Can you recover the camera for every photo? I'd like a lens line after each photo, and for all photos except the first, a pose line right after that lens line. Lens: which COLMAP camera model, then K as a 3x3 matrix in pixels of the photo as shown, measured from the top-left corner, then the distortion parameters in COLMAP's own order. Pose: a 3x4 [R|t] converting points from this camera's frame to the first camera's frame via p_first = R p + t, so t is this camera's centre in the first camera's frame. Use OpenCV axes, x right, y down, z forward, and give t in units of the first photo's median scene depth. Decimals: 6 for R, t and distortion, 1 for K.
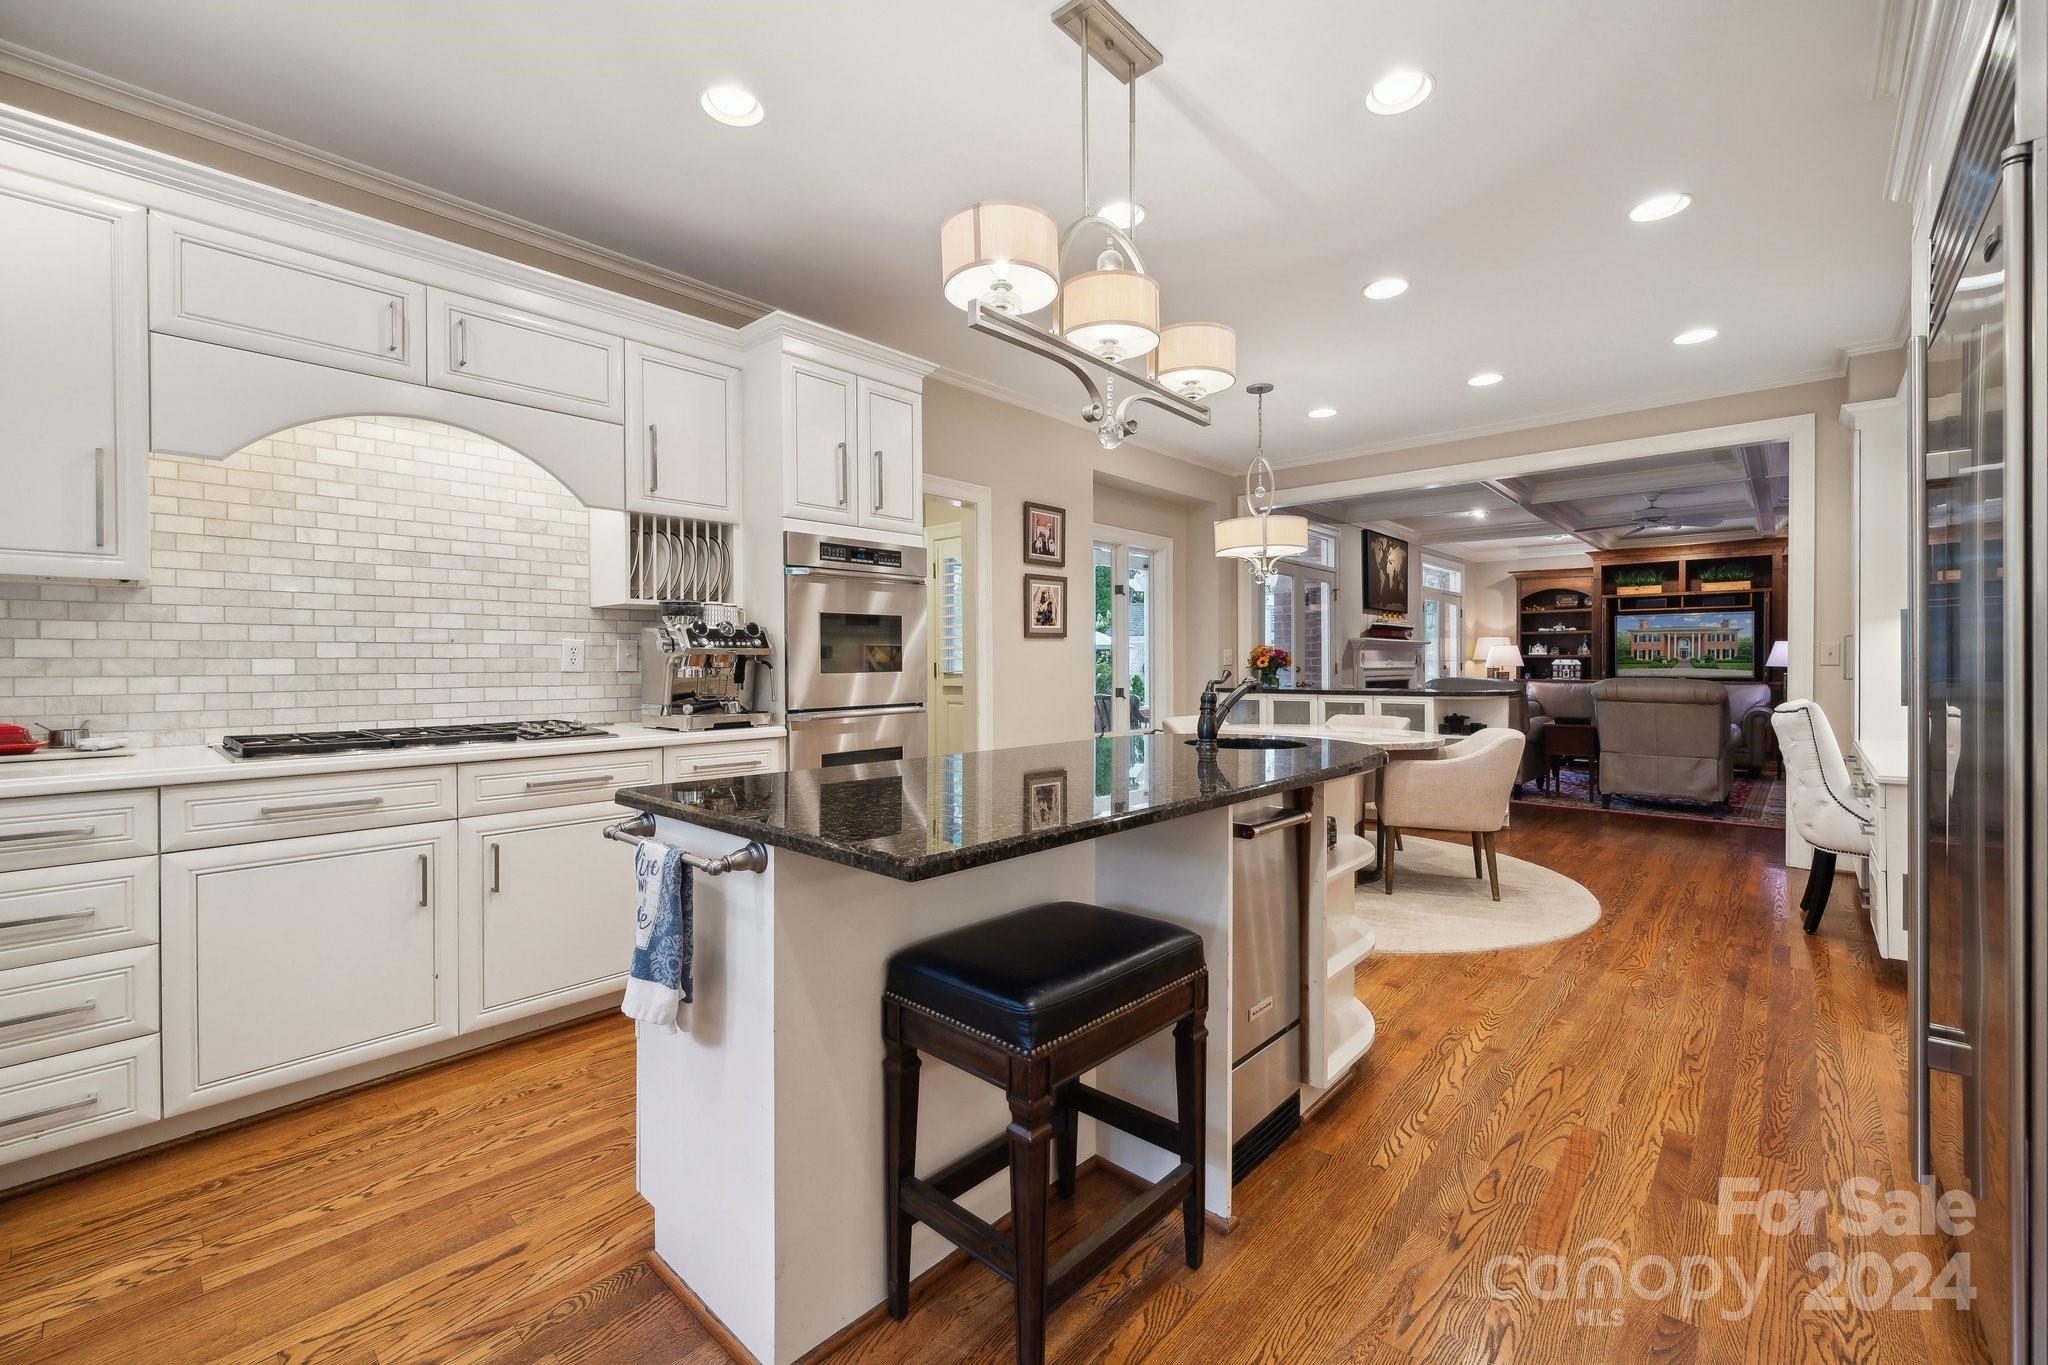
lens RADIAL K [[837.8, 0, 1034.5], [0, 837.8, 667.1], [0, 0, 1]] dist [-0.000706, -0.000085]
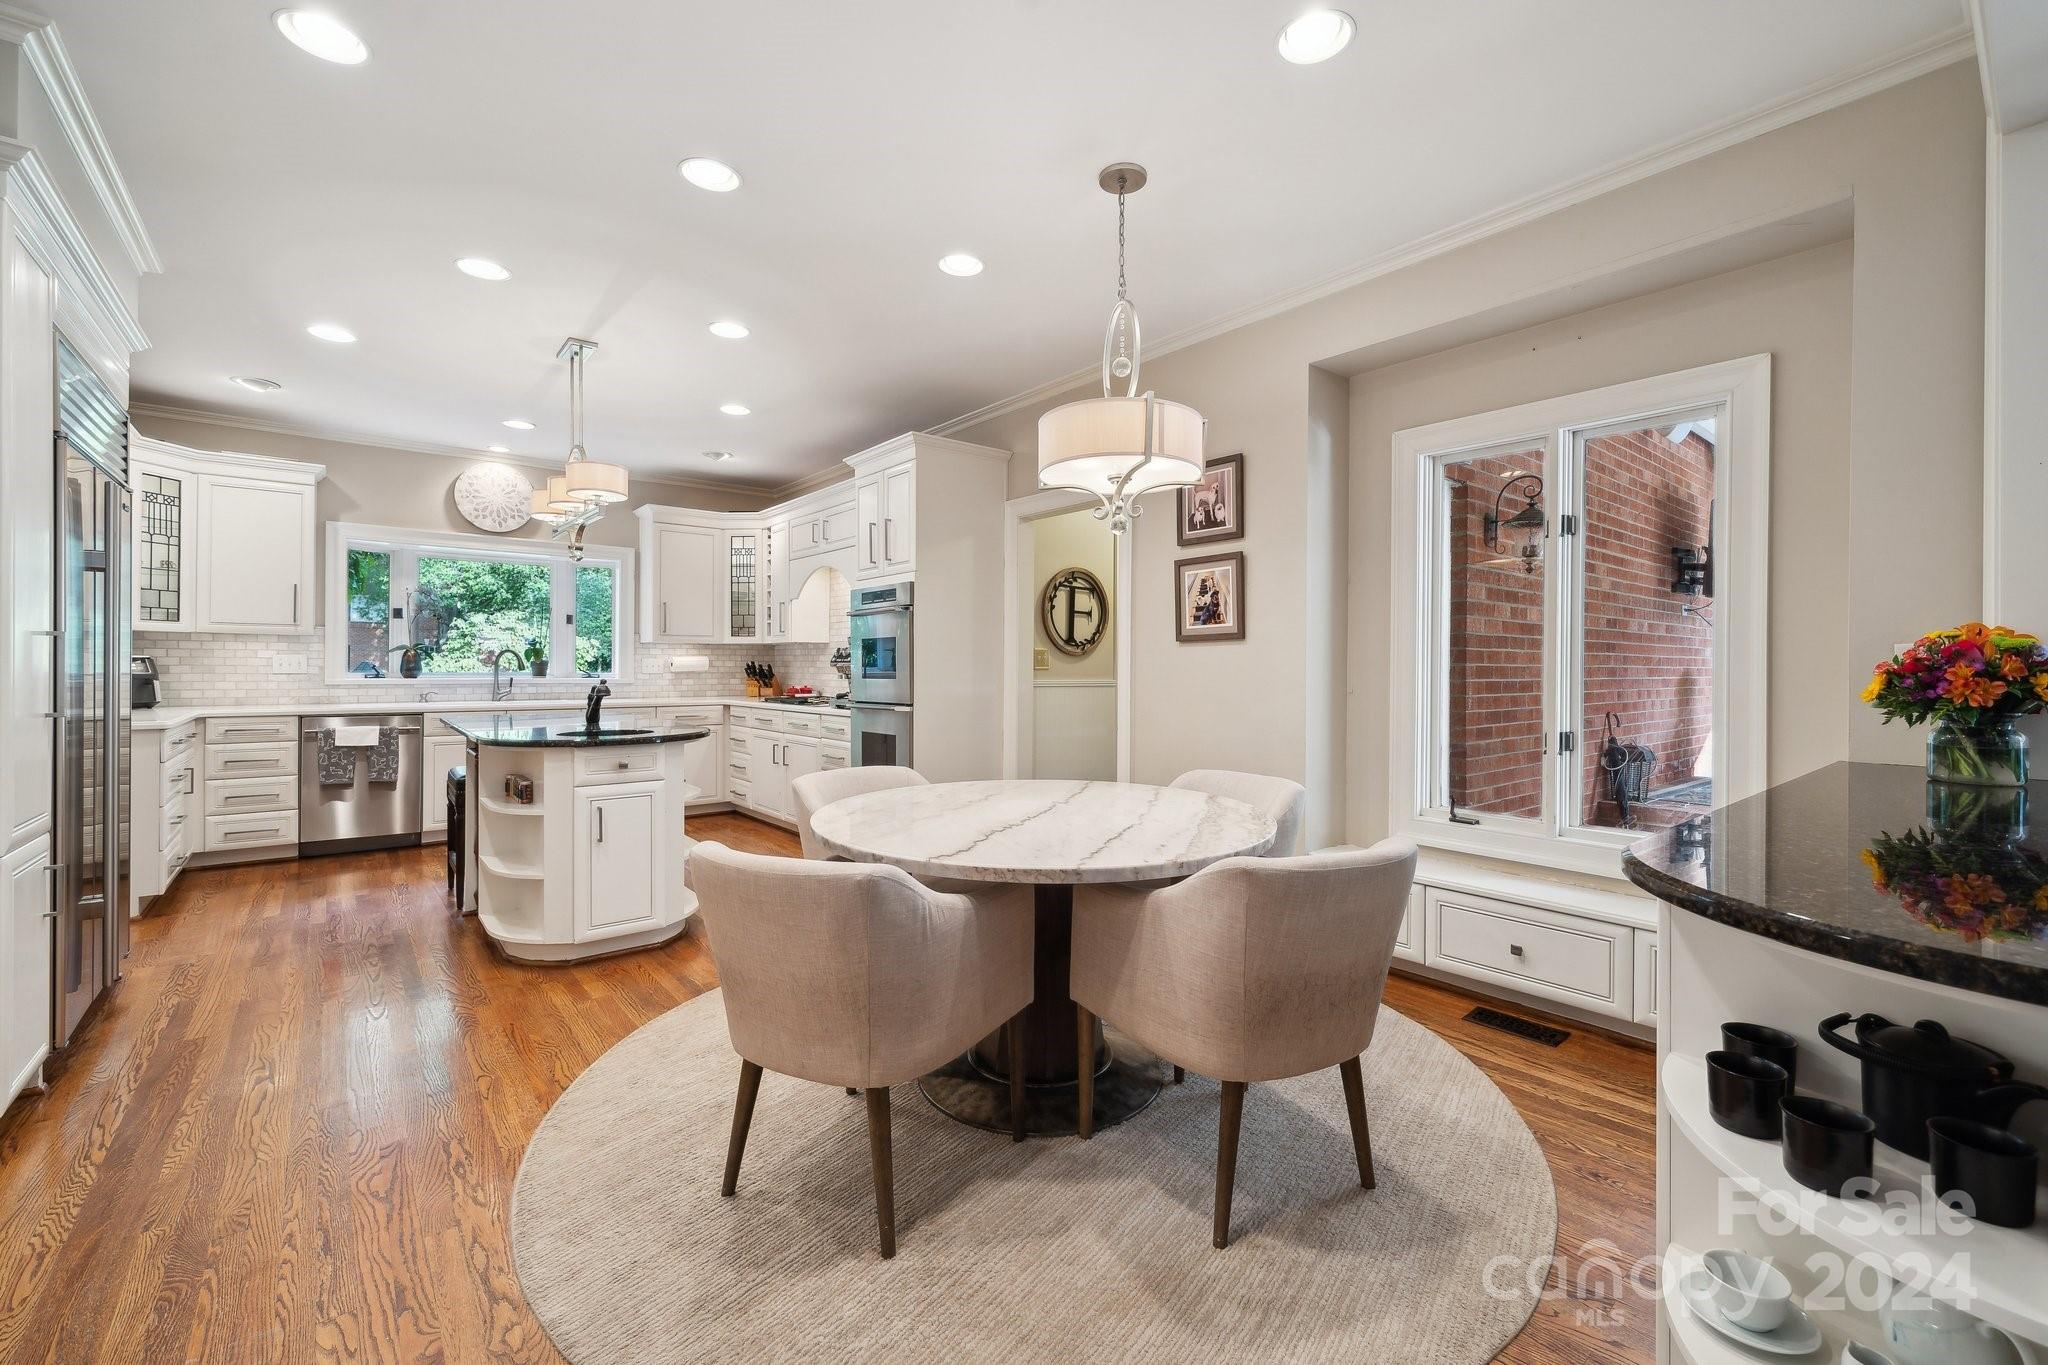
lens RADIAL K [[850.0, 0, 1033.8], [0, 850.0, 669.8], [0, 0, 1]] dist [0.000122, -0.000044]
pose [[-0.147559, 0.006378, -0.989033, 0.430374], [-0.008581, 0.999933, 0.007729, -0.008012], [0.989016, 0.009627, -0.147494, 0.534715]]
